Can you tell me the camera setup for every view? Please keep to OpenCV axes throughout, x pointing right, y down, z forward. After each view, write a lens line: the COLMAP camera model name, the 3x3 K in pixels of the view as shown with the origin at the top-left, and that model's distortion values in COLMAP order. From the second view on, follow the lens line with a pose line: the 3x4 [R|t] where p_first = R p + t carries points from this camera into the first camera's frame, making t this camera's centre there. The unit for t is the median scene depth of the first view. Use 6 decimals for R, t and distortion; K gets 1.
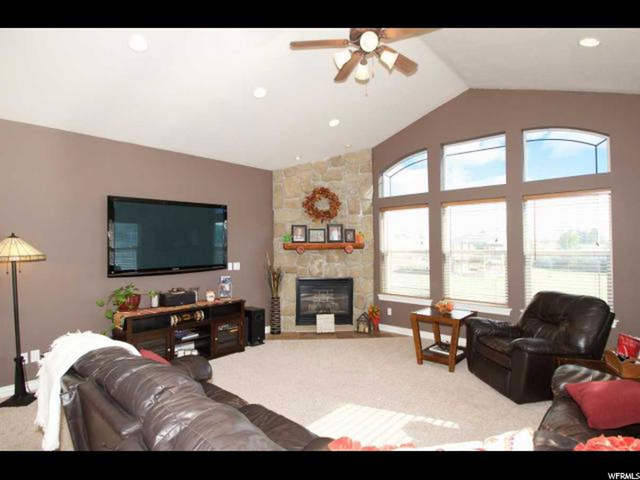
lens RADIAL K [[326.2, 0, 320.0], [0, 326.2, 240.0], [0, 0, 1]] dist [-0.017030, -0.000917]
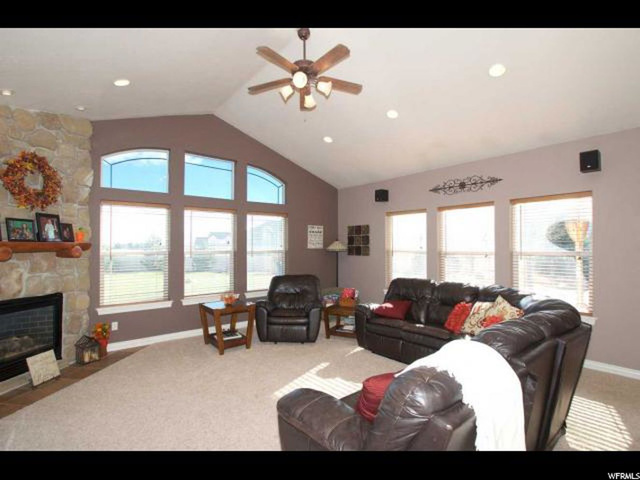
lens RADIAL K [[308.7, 0, 309.1], [0, 308.7, 238.9], [0, 0, 1]] dist [-0.052316, -0.000194]
pose [[0.154183, 0.026596, 0.987684, -0.464714], [-0.013173, 0.999604, -0.024861, 0.009932], [-0.987955, -0.009178, 0.154472, 0.383736]]
